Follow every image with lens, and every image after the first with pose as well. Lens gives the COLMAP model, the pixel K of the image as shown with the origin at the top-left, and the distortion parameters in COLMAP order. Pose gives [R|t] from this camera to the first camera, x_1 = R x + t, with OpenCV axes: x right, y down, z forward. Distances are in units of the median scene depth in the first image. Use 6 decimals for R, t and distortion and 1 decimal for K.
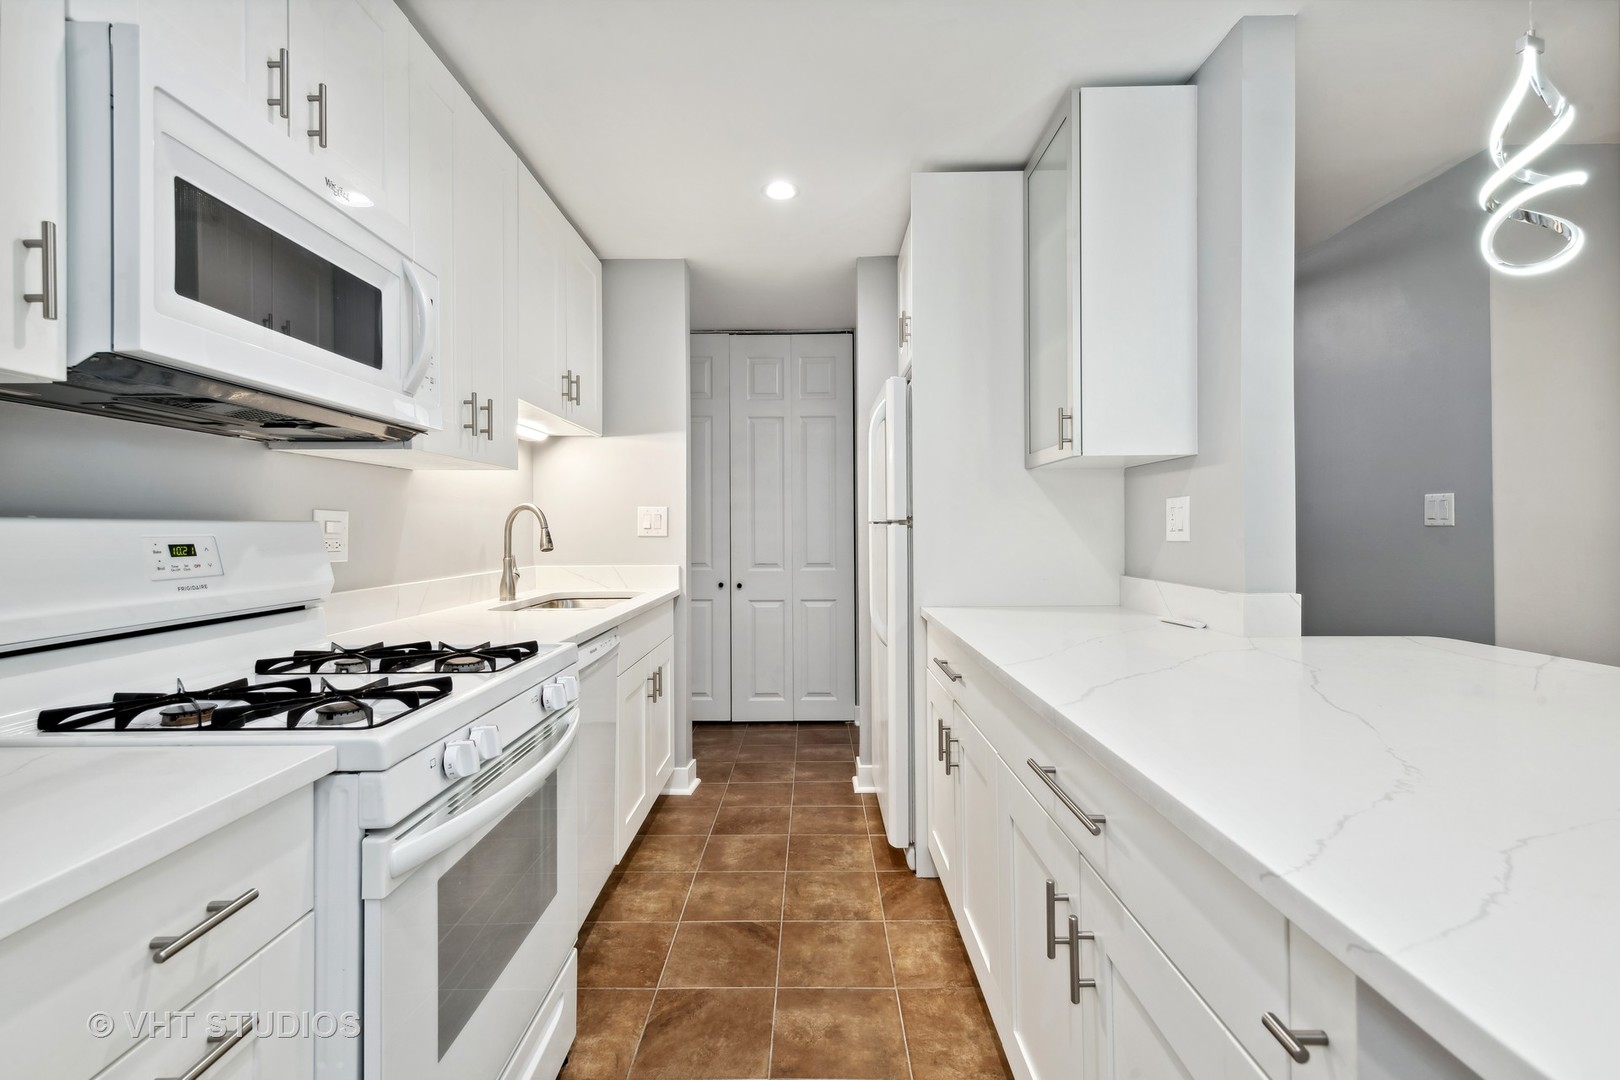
lens RADIAL K [[731.8, 0, 810.0], [0, 731.8, 540.0], [0, 0, 1]] dist [0.017157, -0.000377]
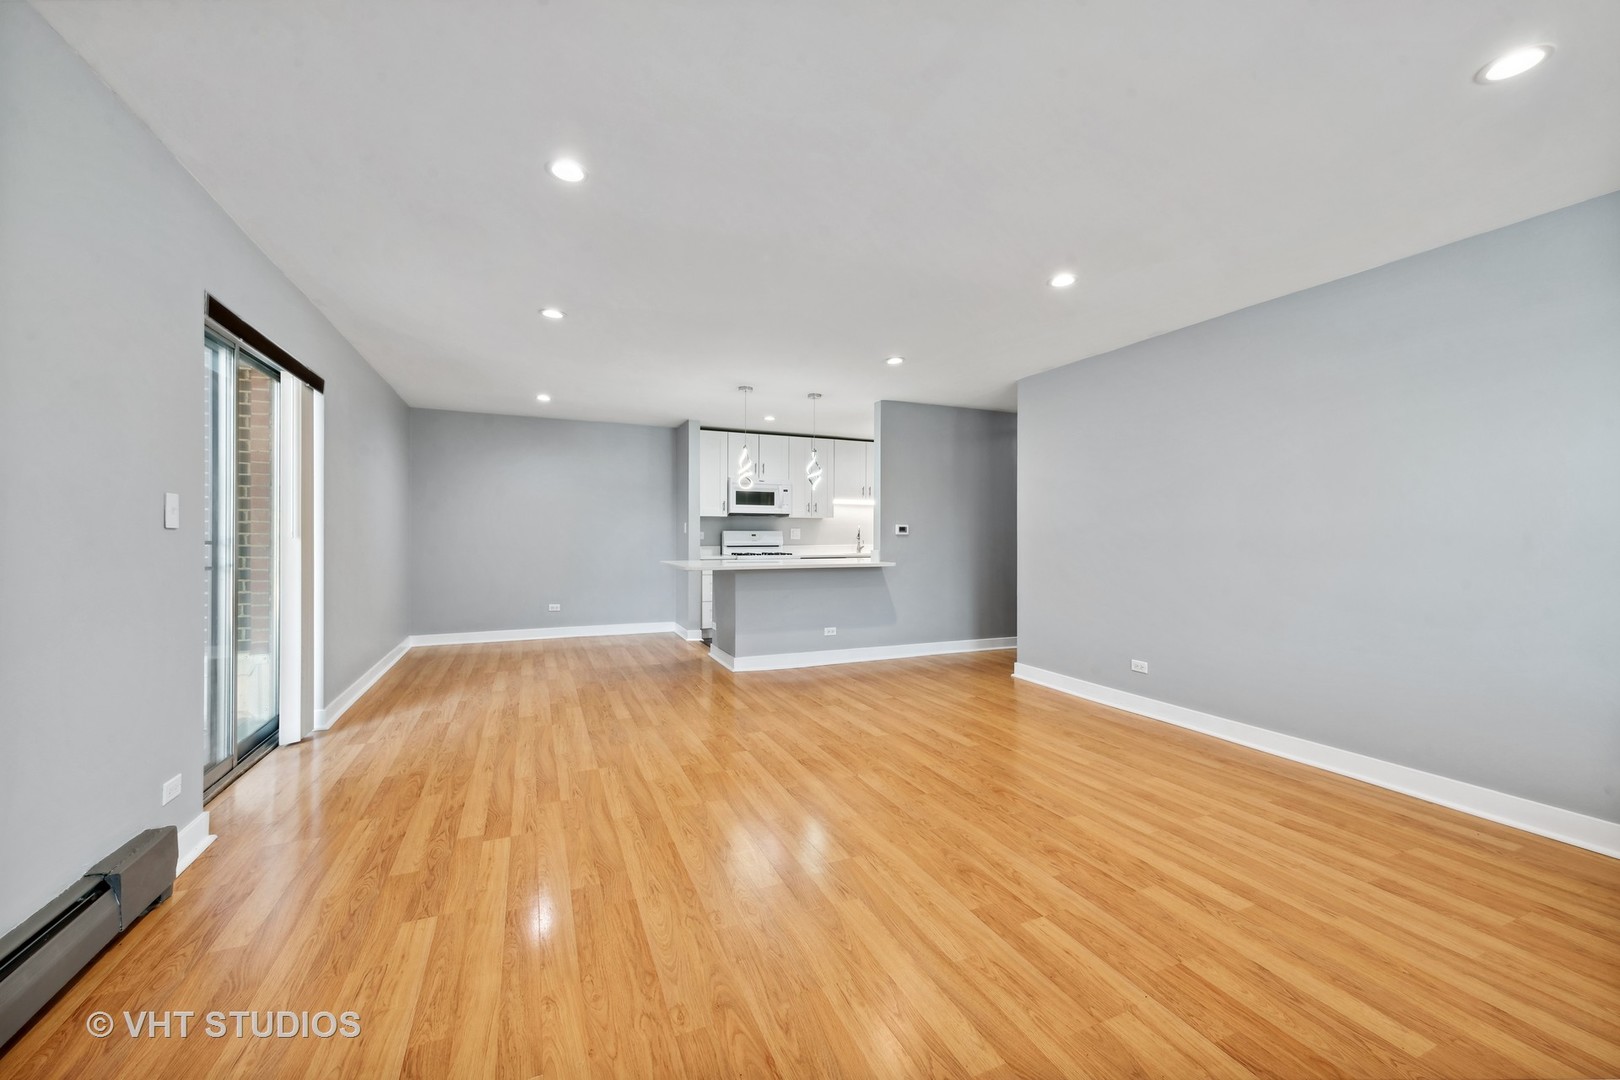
lens RADIAL K [[628.5, 0, 810.0], [0, 628.5, 540.0], [0, 0, 1]] dist [-0.019896, -0.000036]
pose [[0.403153, 0.014562, -0.915017, 3.553452], [-0.016911, 0.999821, 0.008461, 0.000096], [0.914976, 0.012063, 0.403328, -0.658751]]
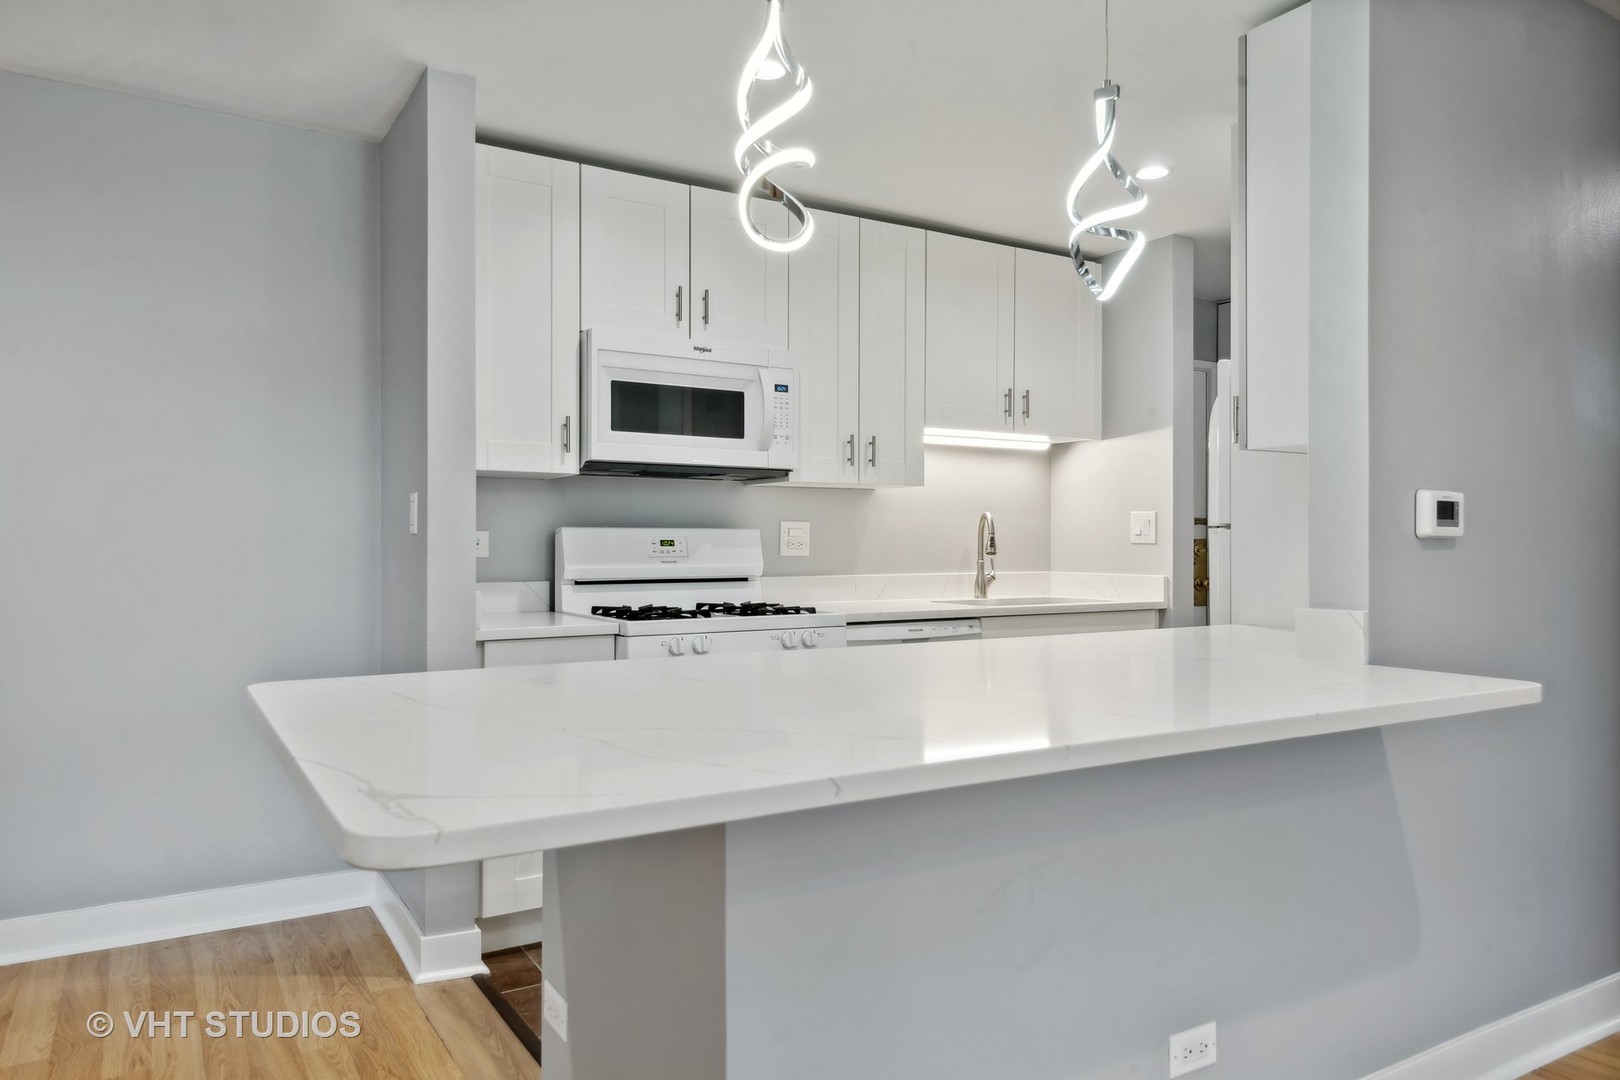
lens RADIAL K [[1079.5, 0, 810.0], [0, 1079.5, 540.0], [0, 0, 1]] dist [0.003961, 0.000564]
pose [[0.523202, 0.001414, -0.852207, 1.371897], [-0.016754, 0.999822, -0.008626, 0.018379], [0.852044, 0.018791, 0.523133, -0.137545]]
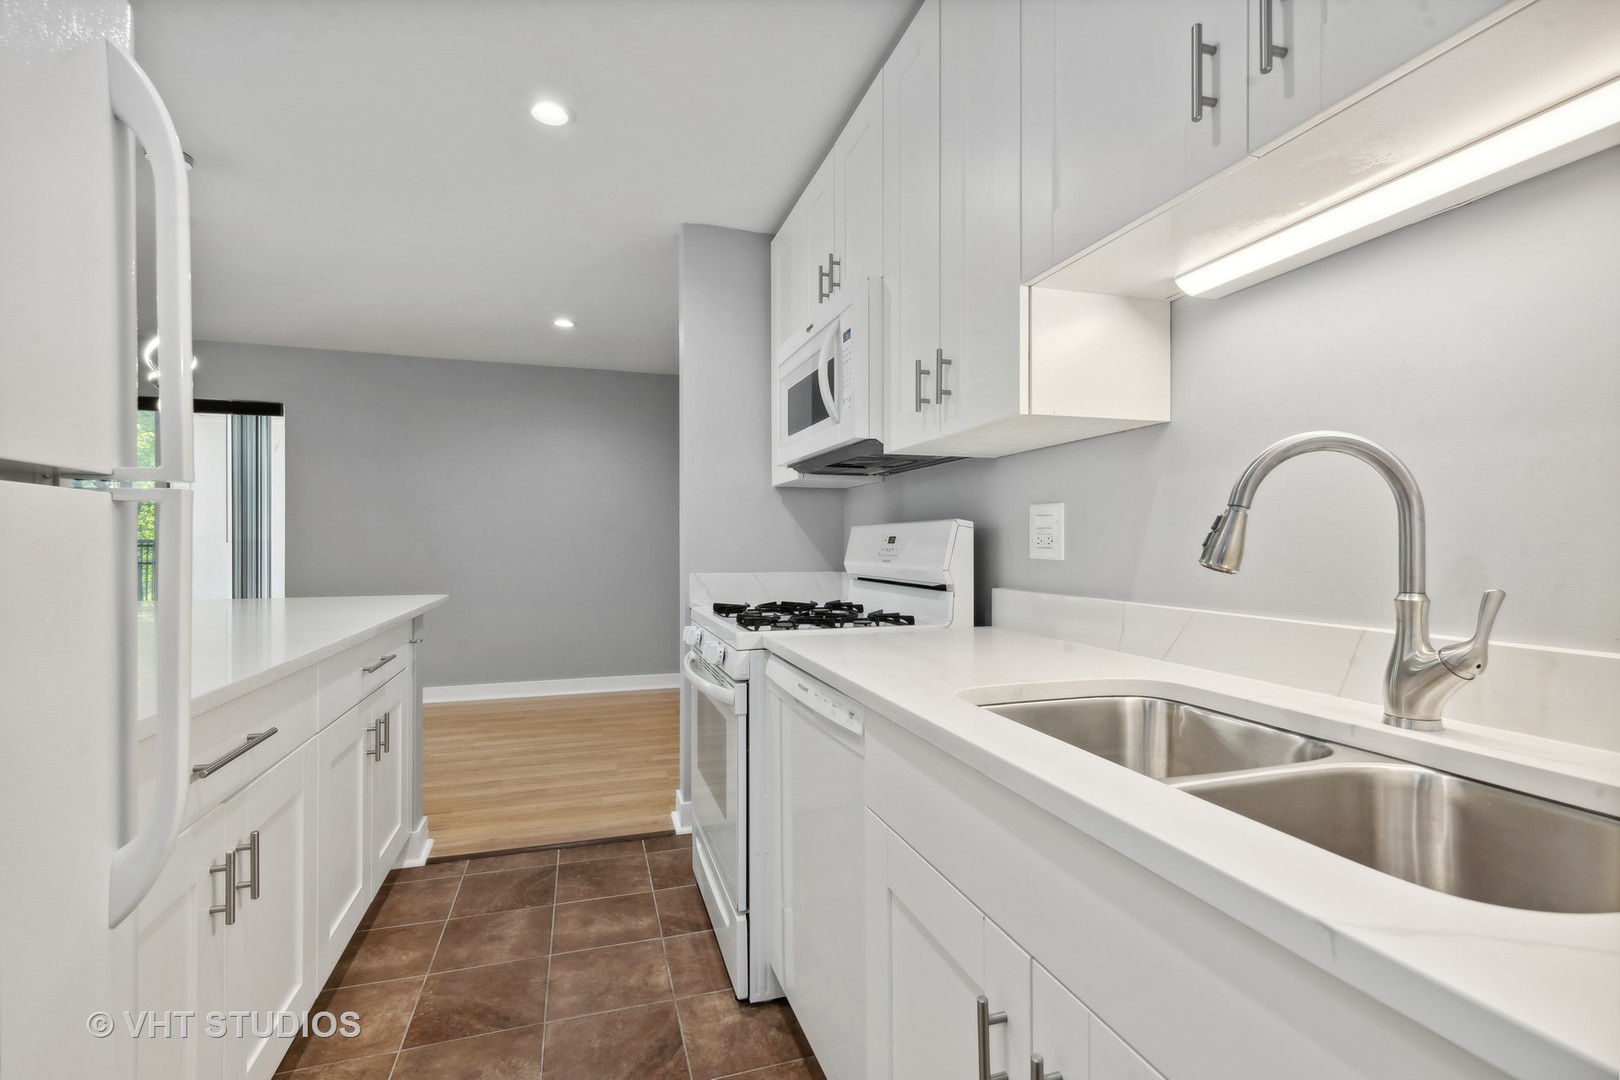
lens RADIAL K [[731.8, 0, 810.0], [0, 731.8, 540.0], [0, 0, 1]] dist [0.017157, -0.000377]
pose [[-0.952661, 0.008068, -0.303926, -0.095202], [0.003145, 0.999856, 0.016685, -0.012104], [0.304017, 0.014939, -0.952549, 1.992147]]
